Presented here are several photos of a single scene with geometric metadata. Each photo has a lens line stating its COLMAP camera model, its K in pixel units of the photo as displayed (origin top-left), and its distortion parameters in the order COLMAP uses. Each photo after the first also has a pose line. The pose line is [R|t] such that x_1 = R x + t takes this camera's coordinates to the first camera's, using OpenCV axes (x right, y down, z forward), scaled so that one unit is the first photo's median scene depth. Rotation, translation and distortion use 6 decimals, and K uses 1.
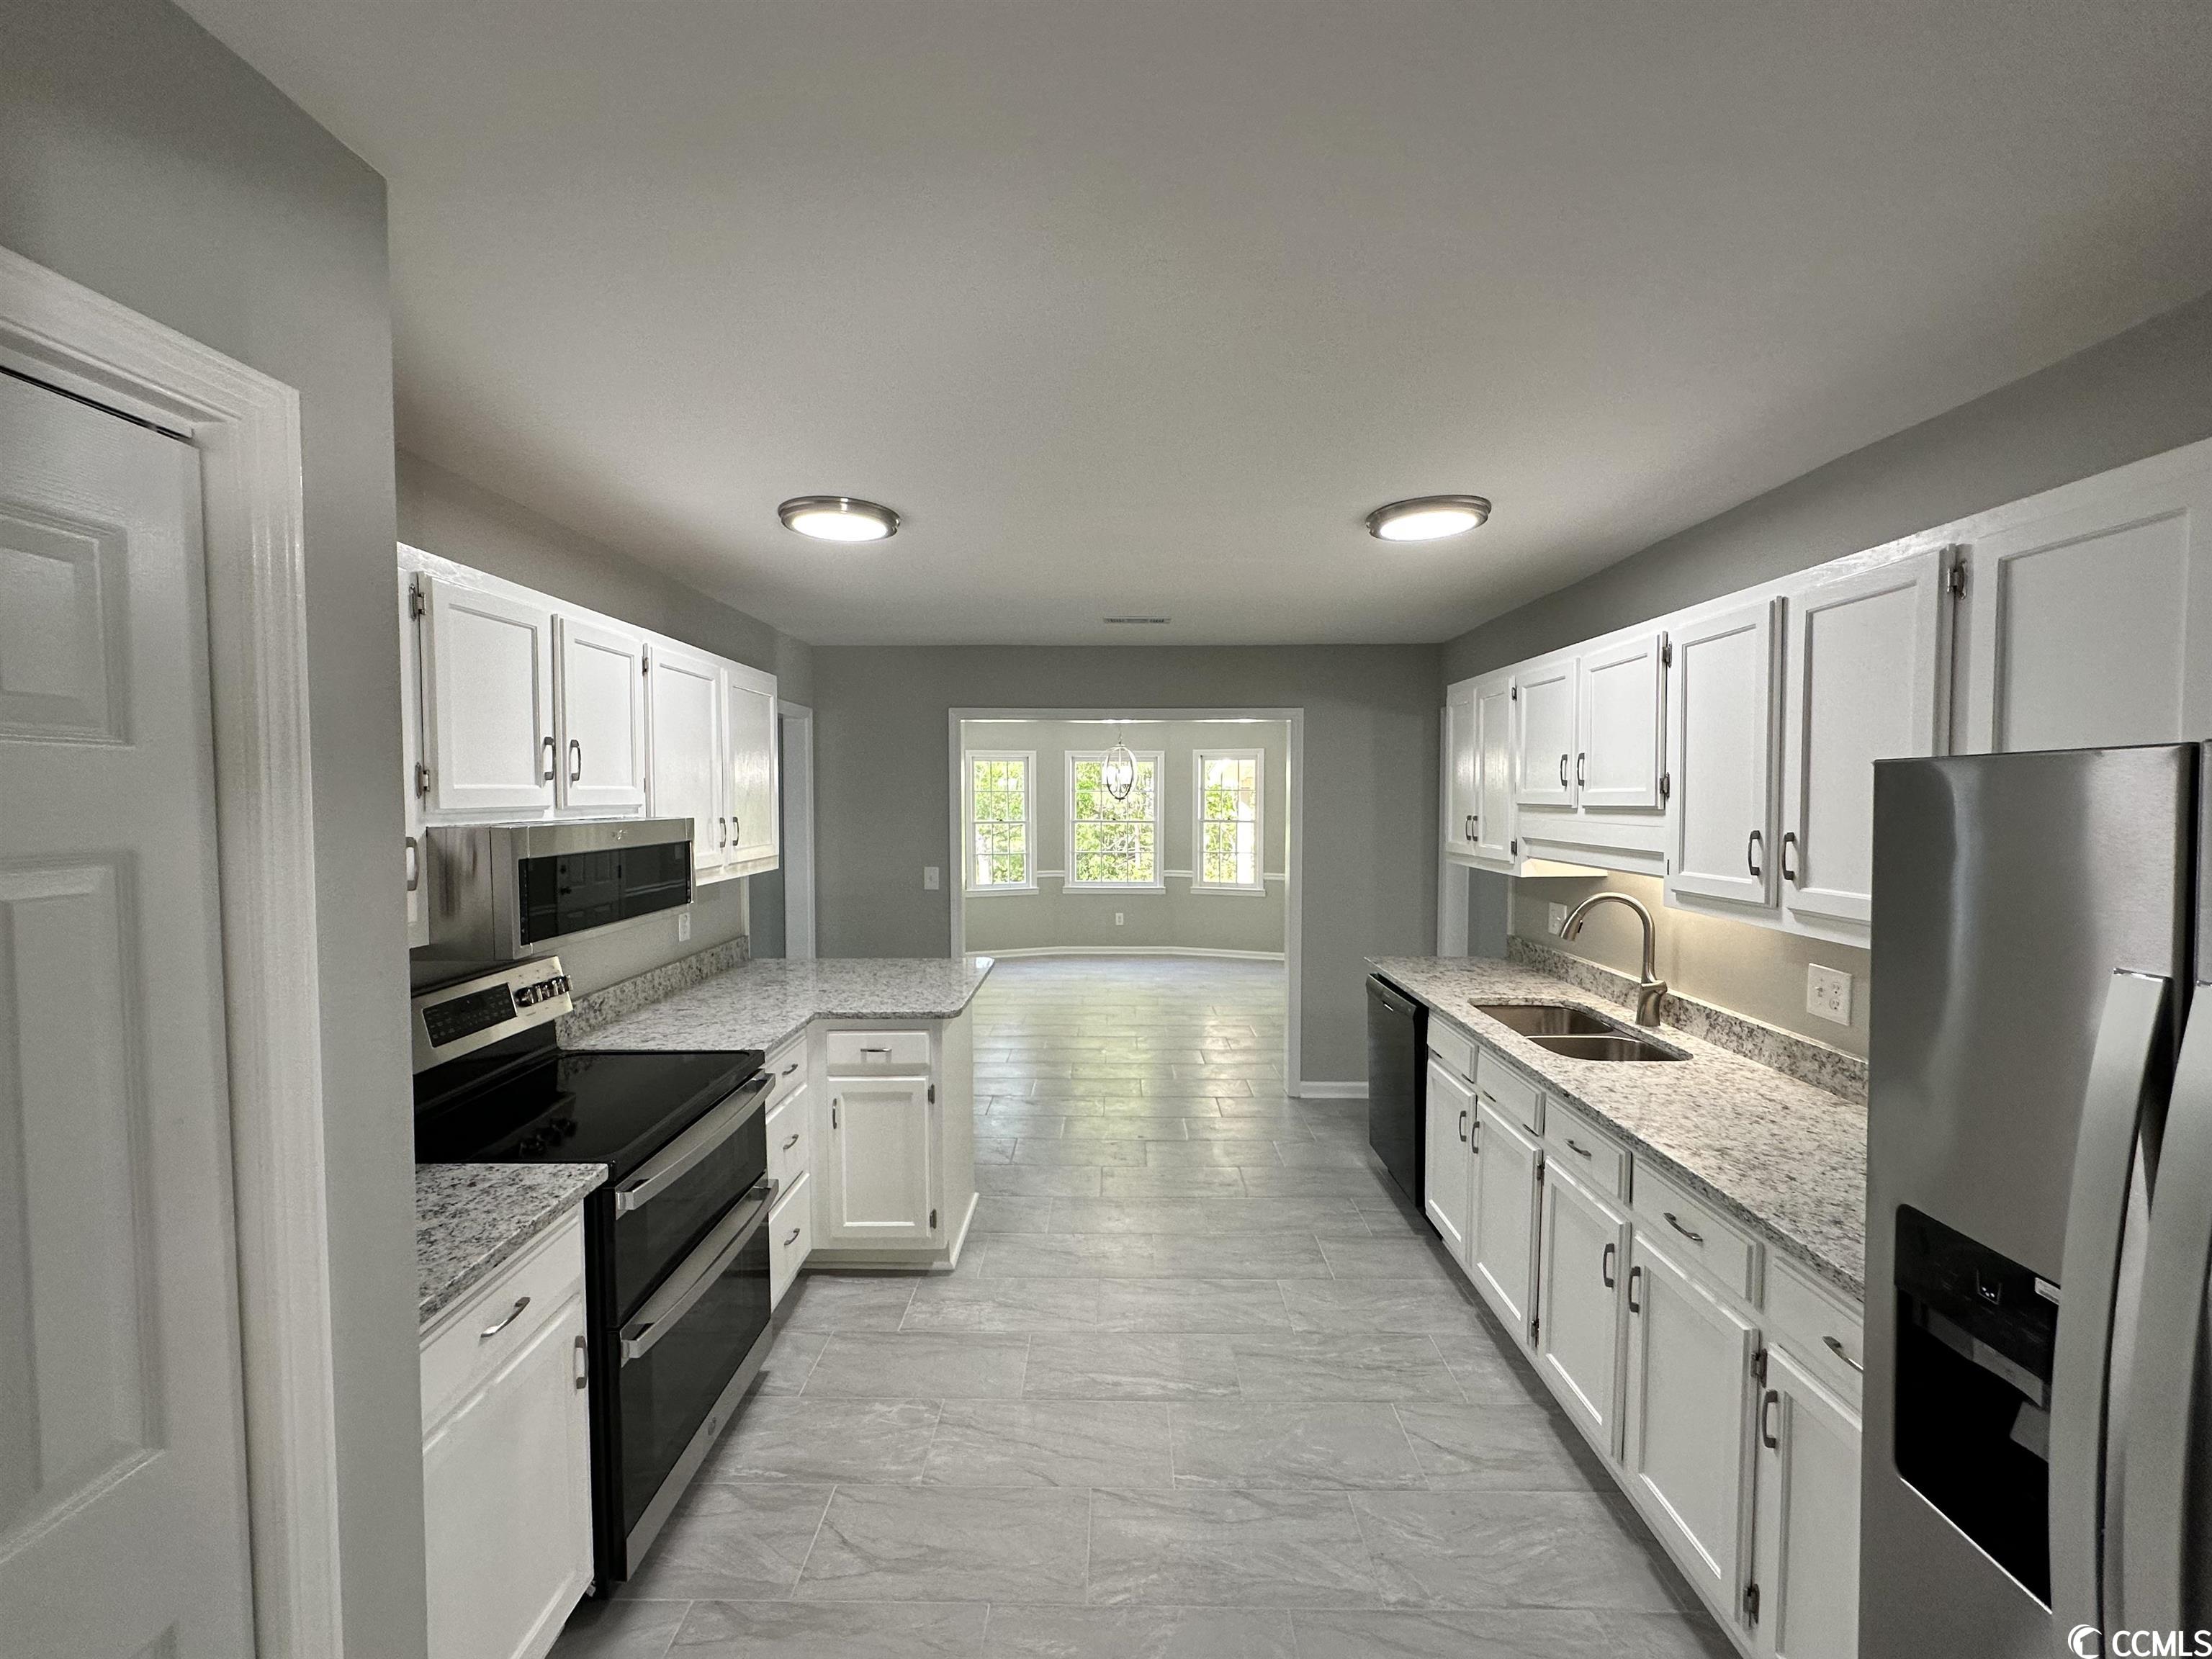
lens RADIAL K [[888.4, 0, 1105.0], [0, 888.4, 829.8], [0, 0, 1]] dist [0.000570, 0.000010]
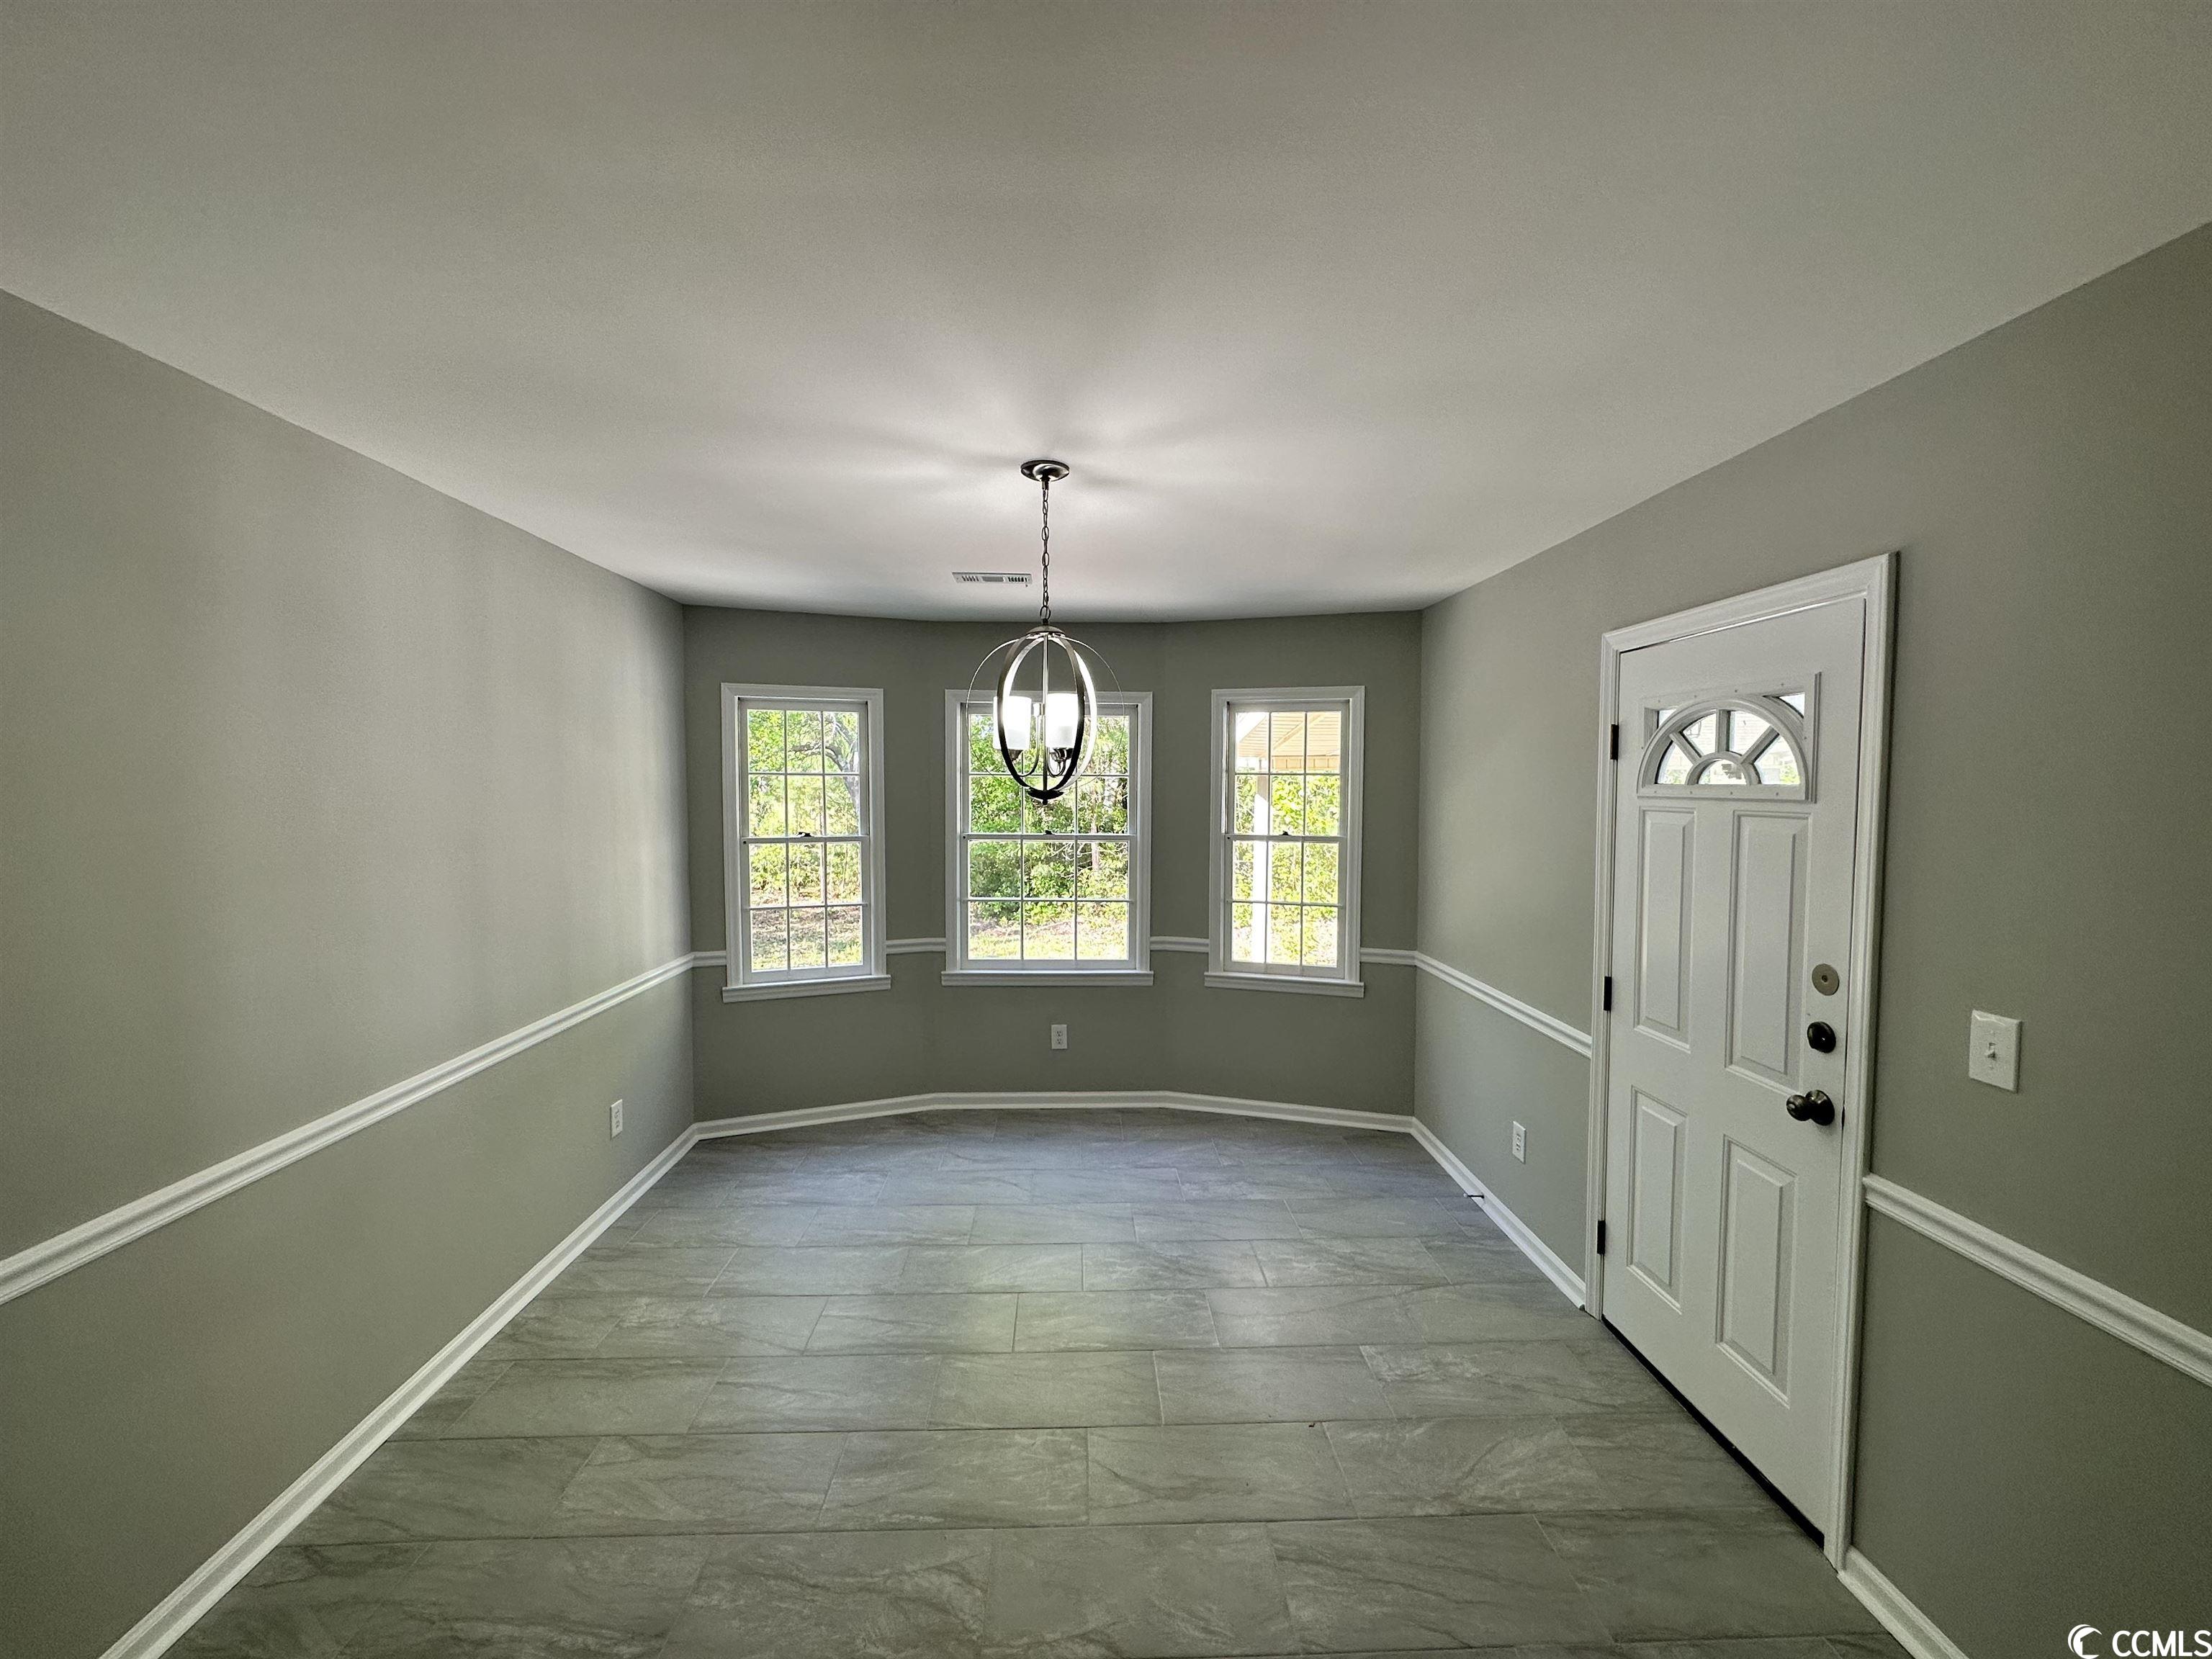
lens RADIAL K [[888.4, 0, 1113.1], [0, 888.4, 815.0], [0, 0, 1]] dist [0.000570, 0.000010]
pose [[0.998391, 0.003718, 0.056587, 0.018345], [-0.003578, 0.999990, -0.002571, -0.020690], [-0.056596, 0.002364, 0.998394, 0.516084]]
